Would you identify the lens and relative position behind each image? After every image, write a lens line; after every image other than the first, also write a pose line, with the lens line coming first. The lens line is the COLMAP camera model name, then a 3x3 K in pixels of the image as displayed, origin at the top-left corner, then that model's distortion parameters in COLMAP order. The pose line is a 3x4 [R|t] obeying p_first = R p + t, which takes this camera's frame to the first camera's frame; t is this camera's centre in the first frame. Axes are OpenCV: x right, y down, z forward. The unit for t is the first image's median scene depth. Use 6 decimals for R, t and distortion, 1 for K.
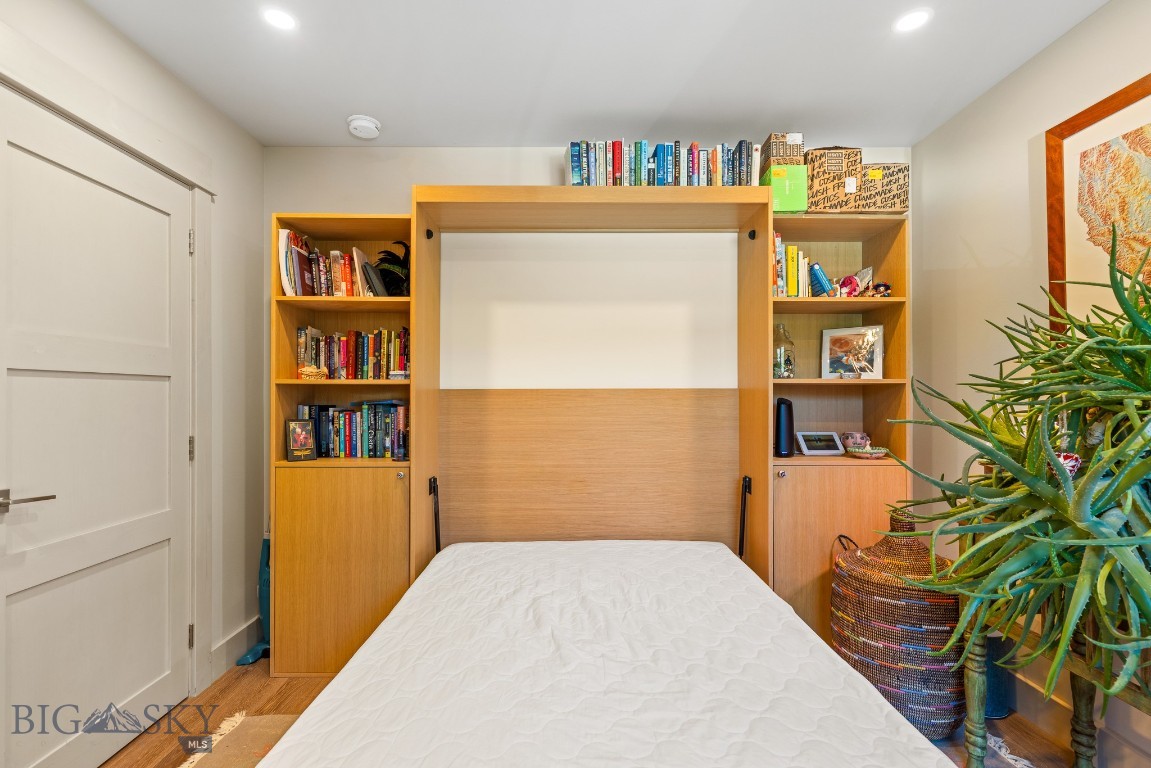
lens RADIAL K [[517.8, 0, 575.3], [0, 517.8, 392.2], [0, 0, 1]] dist [0.001237, 0.000053]
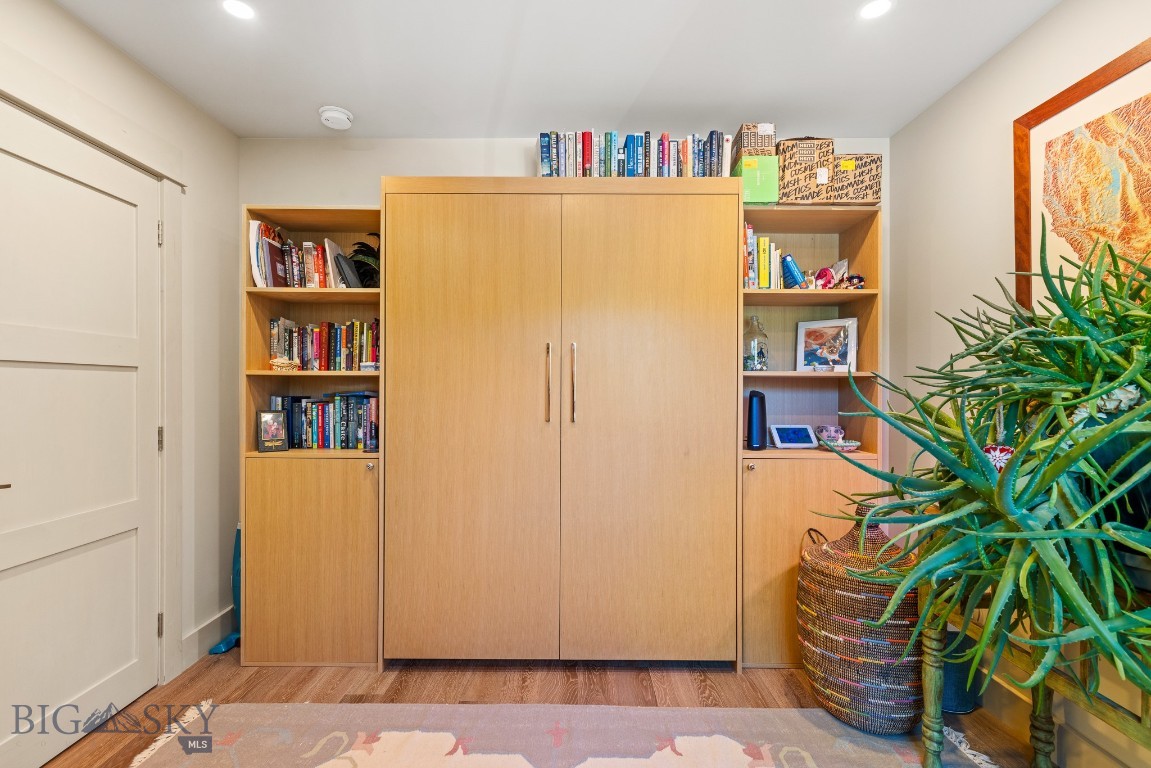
lens RADIAL K [[518.9, 0, 574.2], [0, 518.9, 388.1], [0, 0, 1]] dist [0.001633, 0.000007]
pose [[0.999947, 0.003284, -0.009755, 0.067607], [-0.003234, 0.999982, 0.005127, 0.002494], [0.009771, -0.005095, 0.999939, 0.000200]]
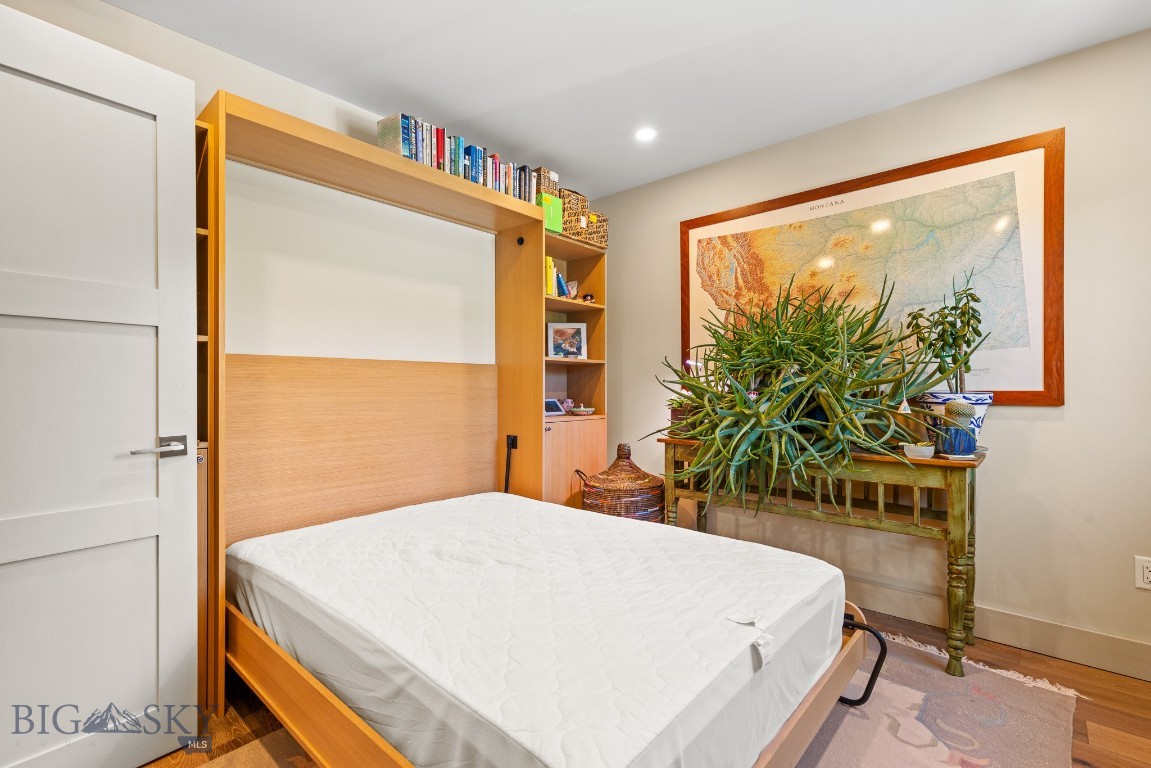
lens RADIAL K [[516.2, 0, 574.0], [0, 516.2, 389.1], [0, 0, 1]] dist [0.001980, -0.000026]
pose [[0.669085, -0.001008, 0.743185, -0.532151], [-0.004651, 0.999974, 0.005543, 0.049204], [-0.743172, -0.007165, 0.669063, 0.070220]]
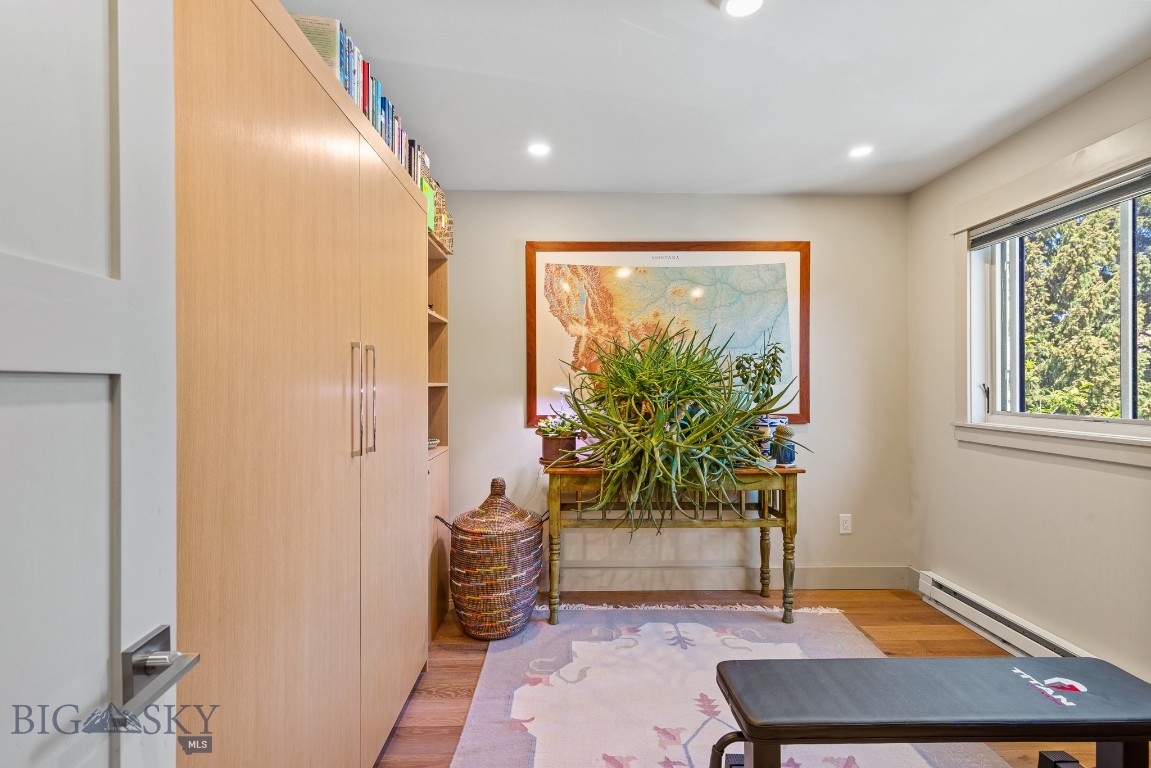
lens RADIAL K [[516.9, 0, 575.7], [0, 516.9, 384.2], [0, 0, 1]] dist [0.006759, -0.000356]
pose [[-0.014881, 0.000184, 0.999889, -0.666111], [-0.005005, 0.999987, -0.000258, -0.024278], [-0.999877, -0.005008, -0.014880, 0.706960]]
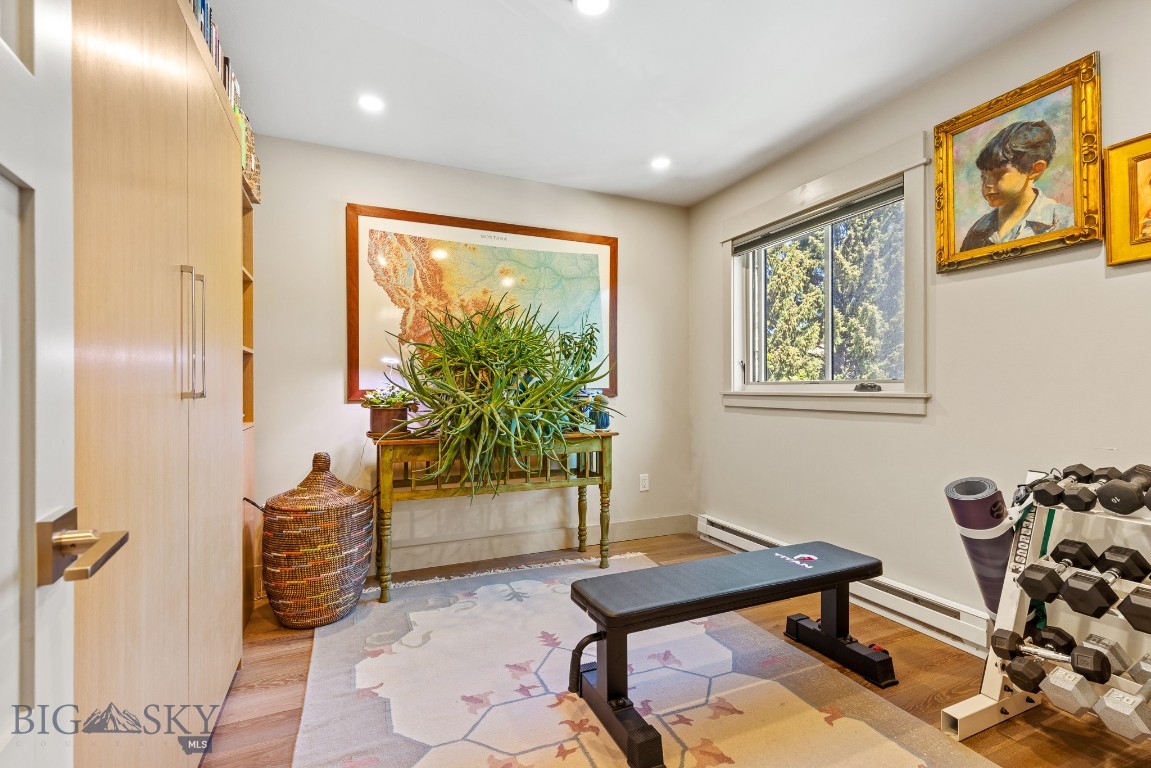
lens RADIAL K [[517.7, 0, 574.0], [0, 517.7, 388.2], [0, 0, 1]] dist [0.008147, -0.000350]
pose [[-0.397394, 0.000487, 0.917648, -0.693882], [-0.004543, 0.999987, -0.002499, 0.058402], [-0.917637, -0.005162, -0.397387, 0.815549]]
